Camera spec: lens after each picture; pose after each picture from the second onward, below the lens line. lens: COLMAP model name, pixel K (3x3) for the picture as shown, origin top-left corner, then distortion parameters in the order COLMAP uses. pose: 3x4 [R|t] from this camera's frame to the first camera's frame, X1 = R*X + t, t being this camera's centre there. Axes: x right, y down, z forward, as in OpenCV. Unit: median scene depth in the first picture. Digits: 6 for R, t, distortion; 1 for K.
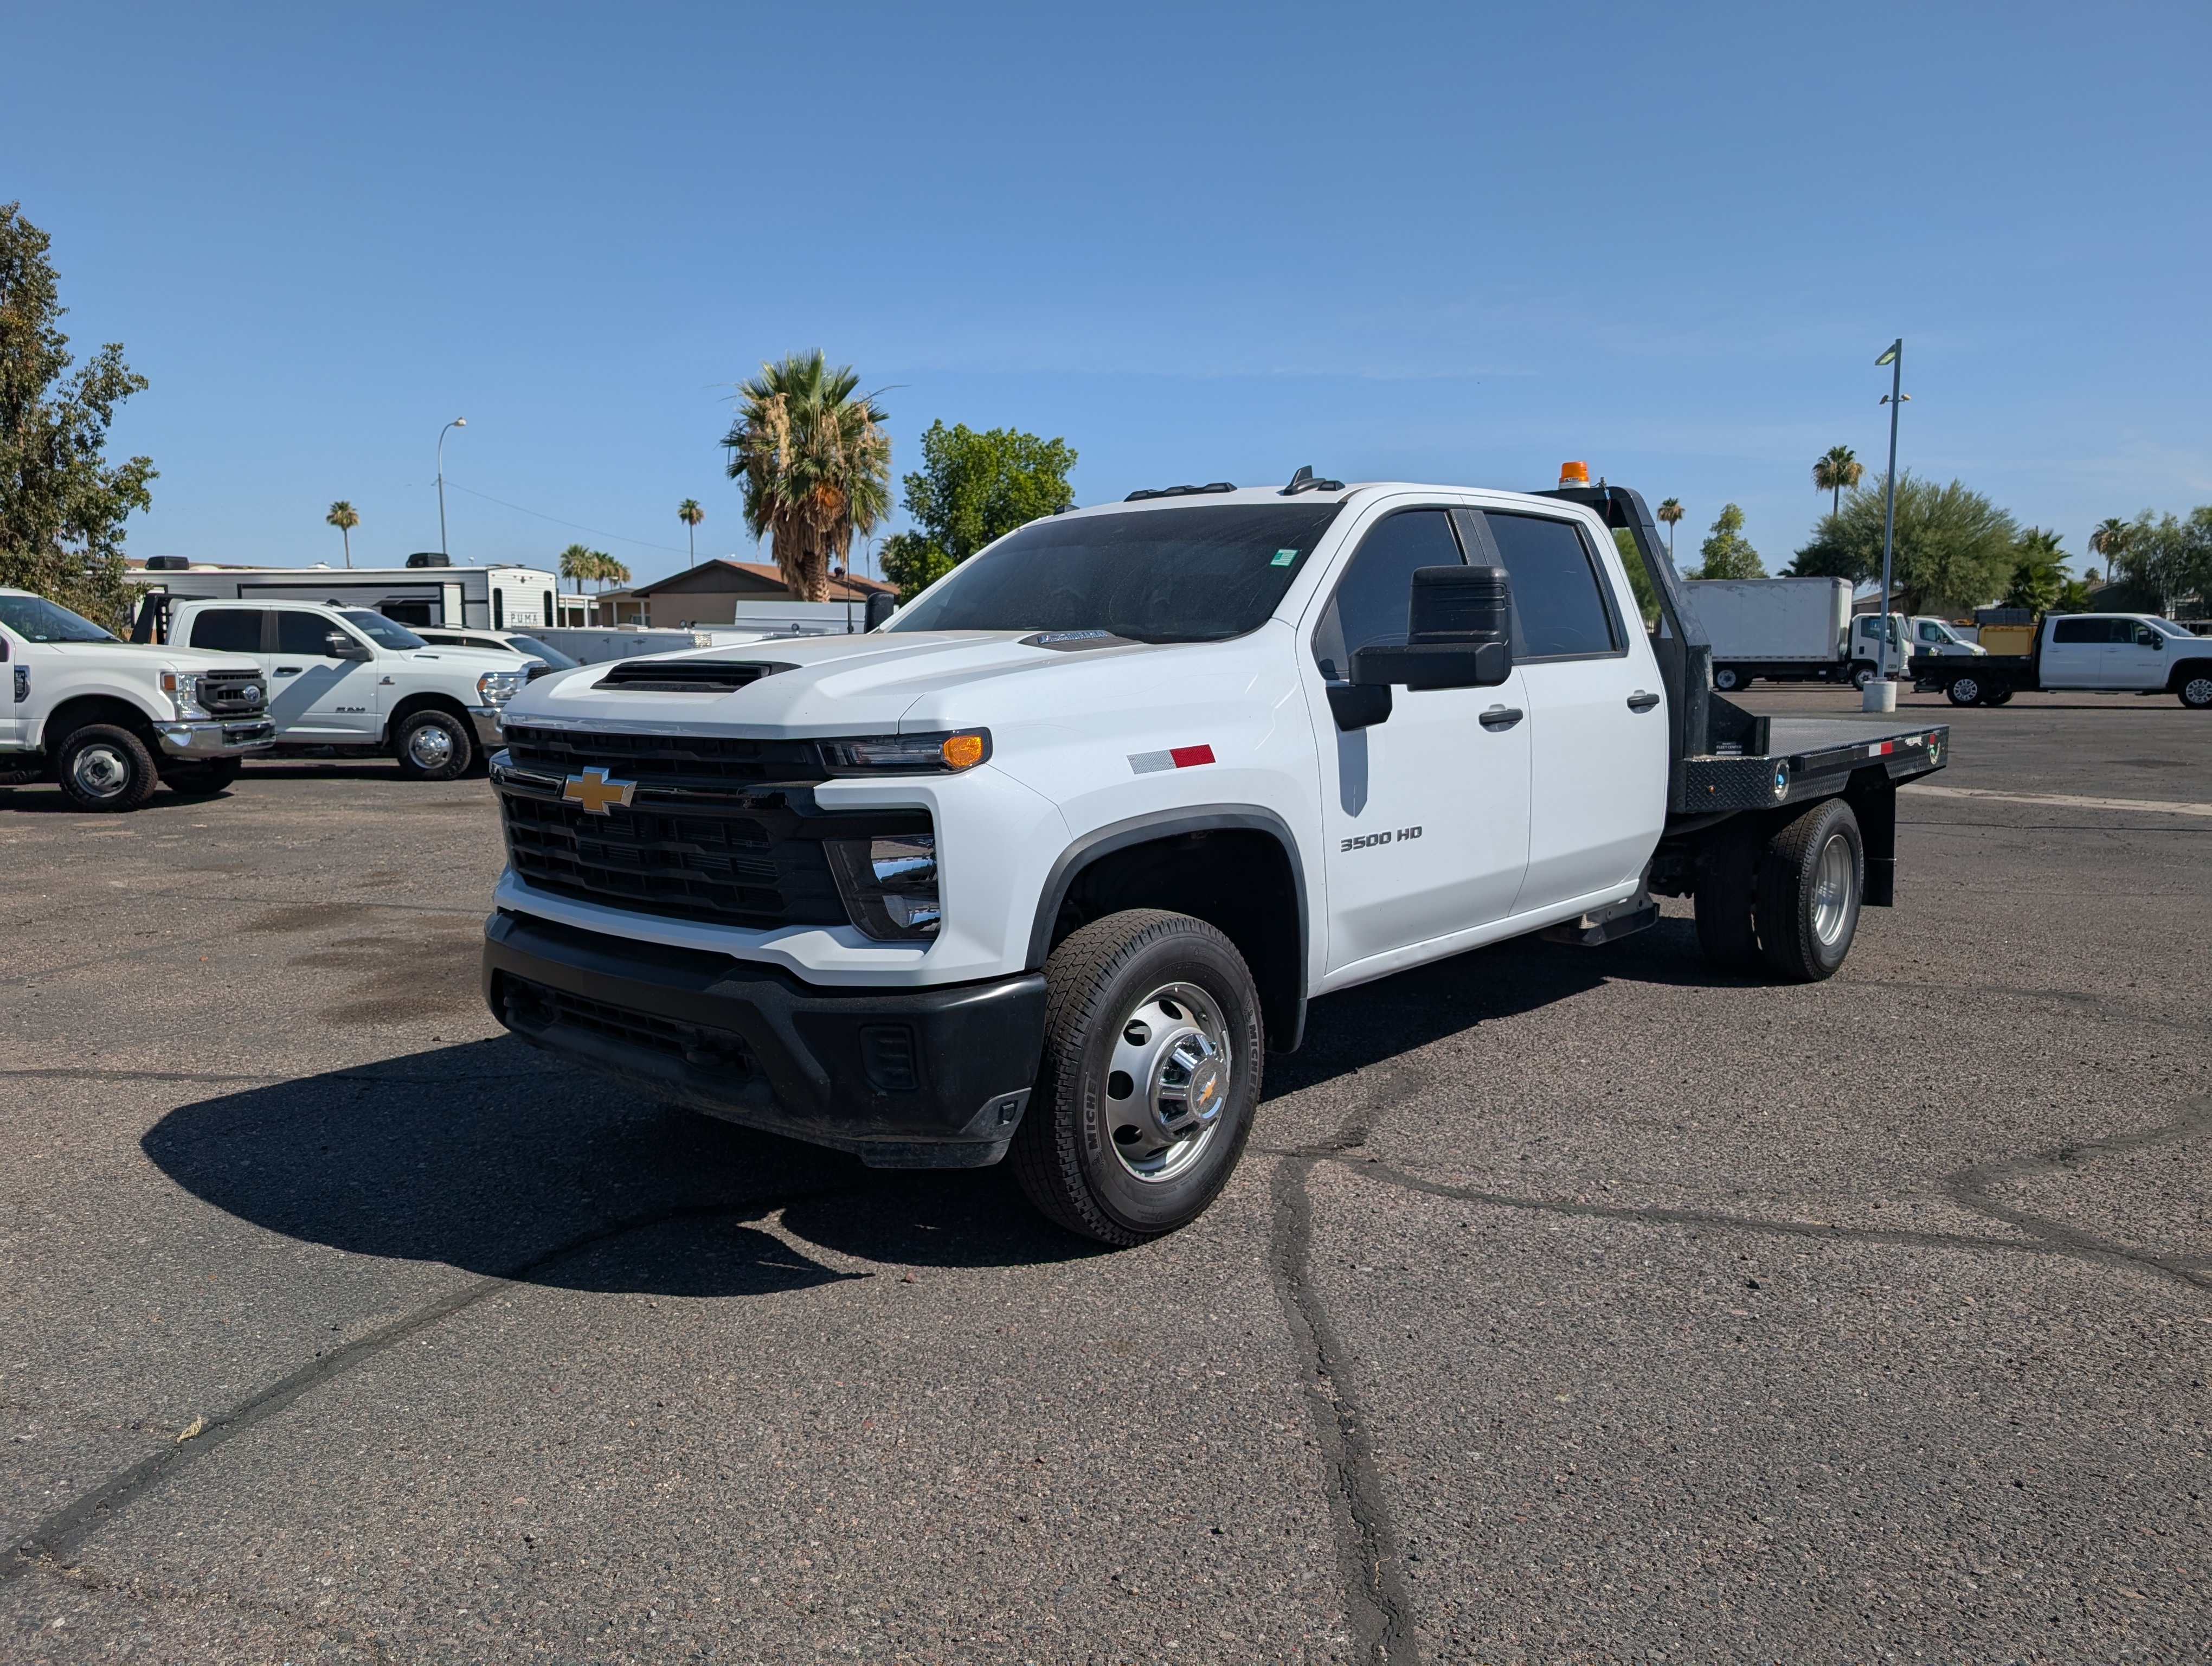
lens RADIAL K [[1527.2, 0, 1110.5], [0, 1527.2, 911.9], [0, 0, 1]] dist [0.004554, -0.000027]
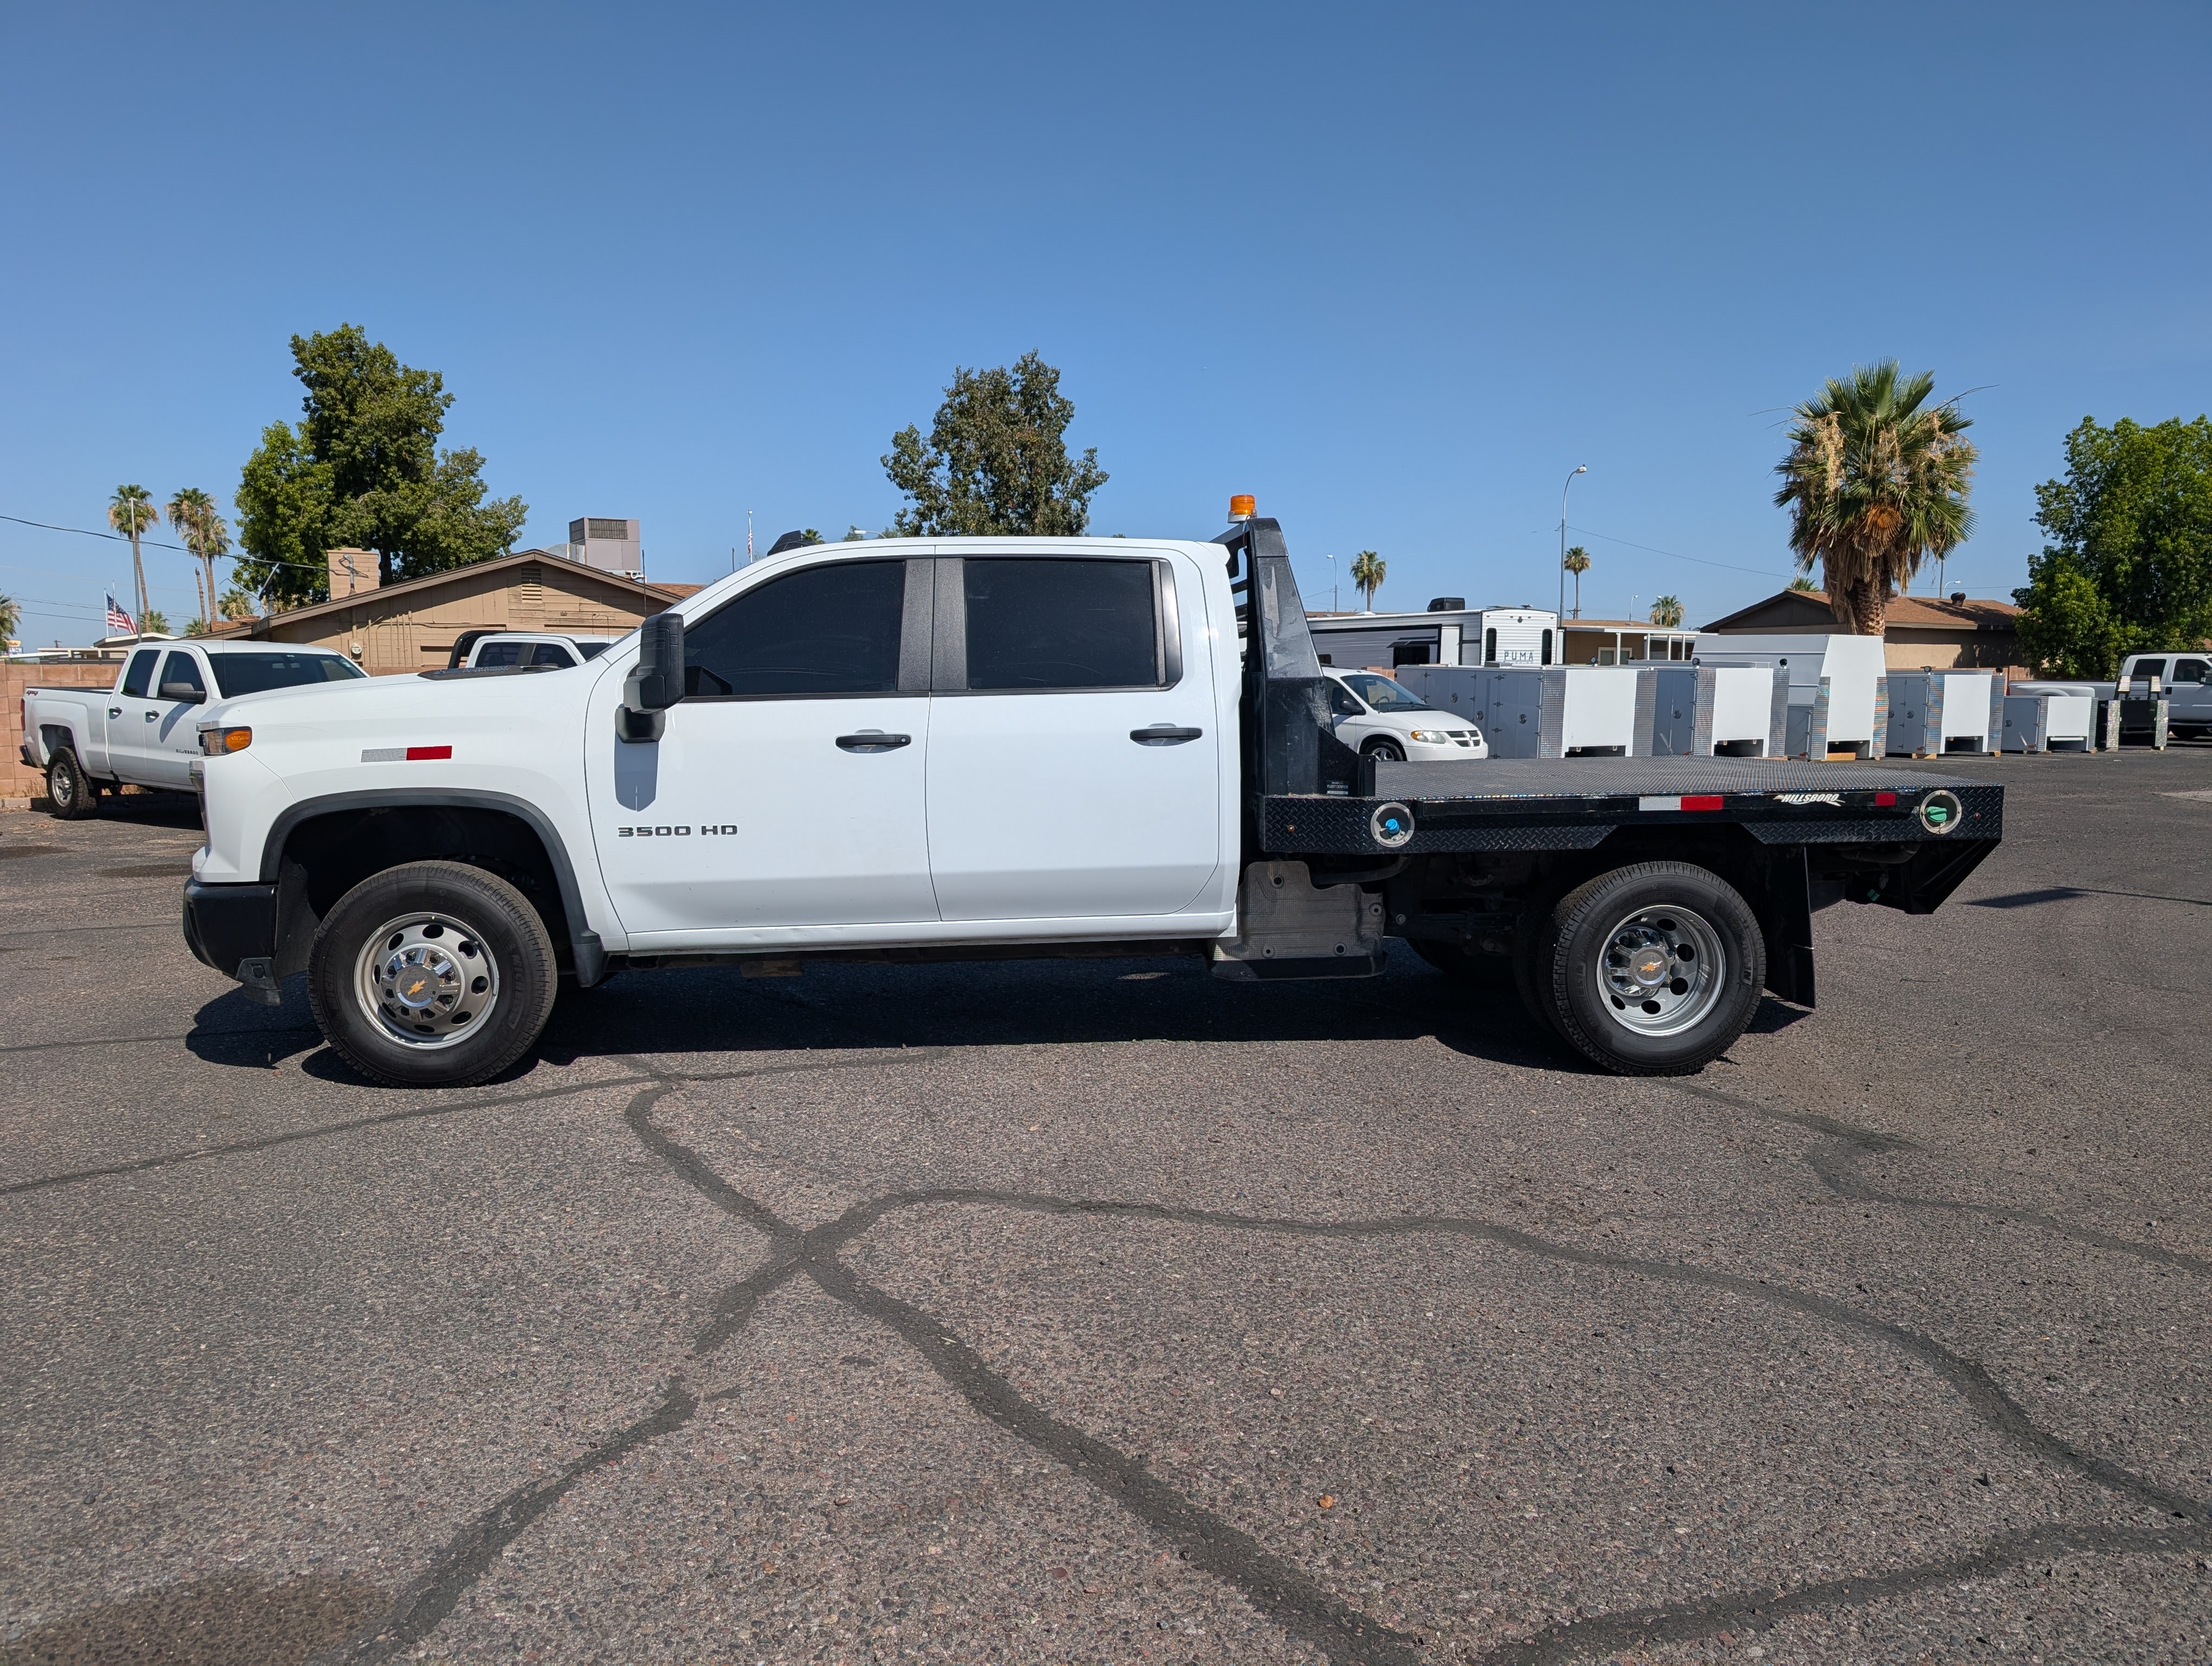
lens RADIAL K [[1581.4, 0, 1106.0], [0, 1581.4, 833.0], [0, 0, 1]] dist [0.004664, -0.005583]
pose [[0.738258, 0.063554, -0.671518, 0.116949], [-0.115662, 0.992733, -0.033203, -0.003955], [0.664528, 0.102182, 0.740244, 0.025211]]
